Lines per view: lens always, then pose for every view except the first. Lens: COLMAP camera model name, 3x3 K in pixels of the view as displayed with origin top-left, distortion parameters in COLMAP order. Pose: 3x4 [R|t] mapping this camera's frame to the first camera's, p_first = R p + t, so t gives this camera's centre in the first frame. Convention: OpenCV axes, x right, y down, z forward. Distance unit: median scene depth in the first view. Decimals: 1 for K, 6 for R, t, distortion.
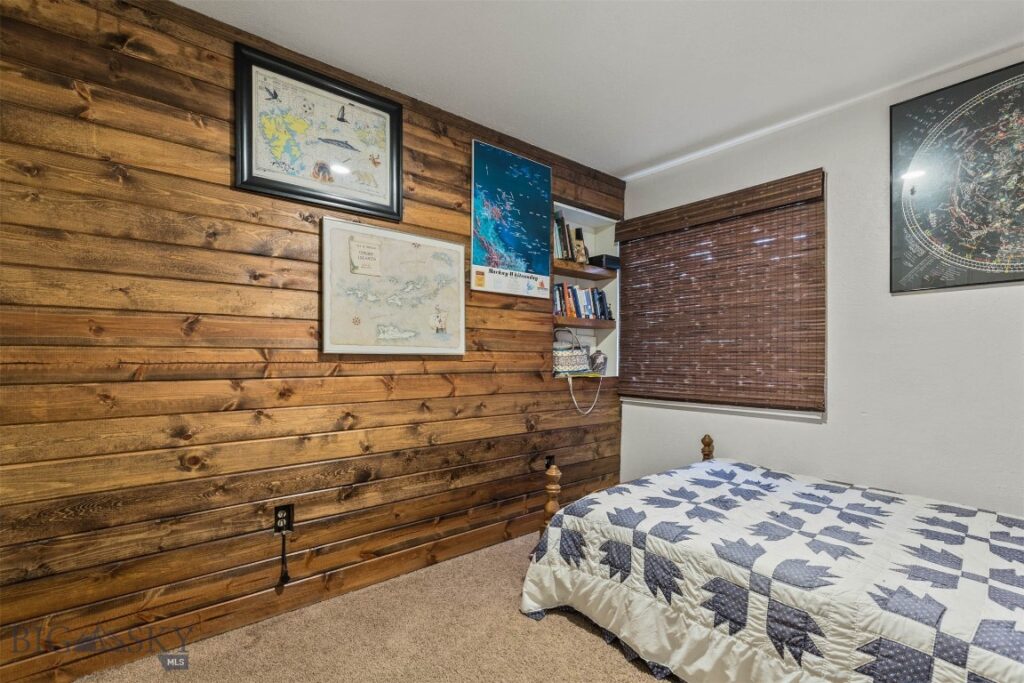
lens RADIAL K [[466.8, 0, 510.1], [0, 466.8, 361.2], [0, 0, 1]] dist [0.008020, -0.003833]
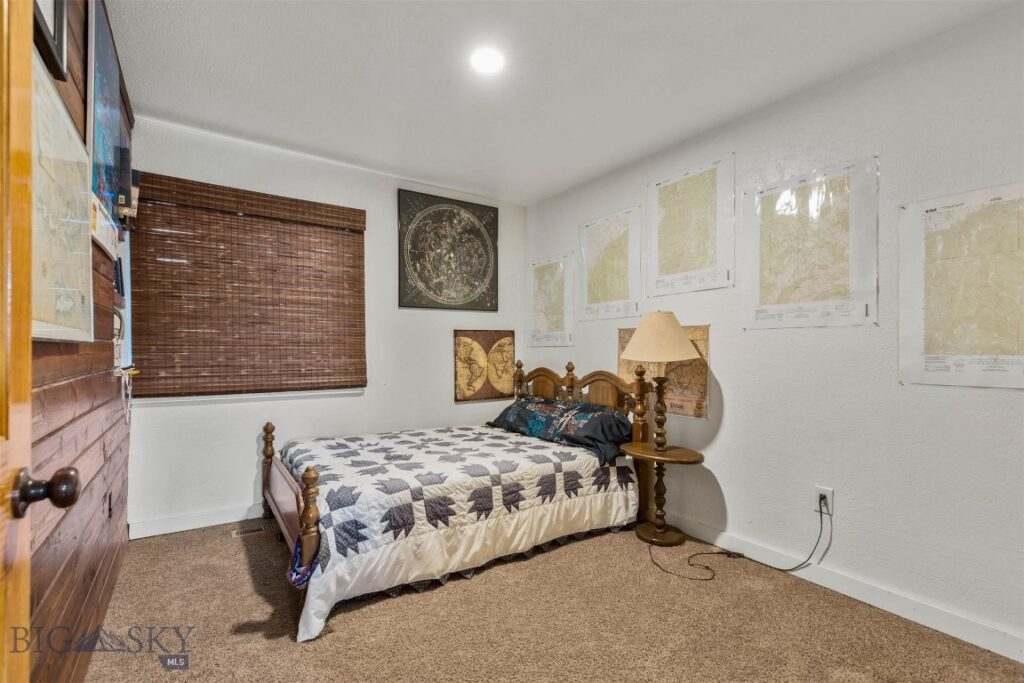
lens RADIAL K [[466.8, 0, 511.6], [0, 466.8, 344.4], [0, 0, 1]] dist [0.008020, -0.003833]
pose [[0.090991, 0.006300, 0.995832, -0.841430], [0.005042, 0.999964, -0.006787, -0.007516], [-0.995839, 0.005639, 0.090955, 0.561883]]
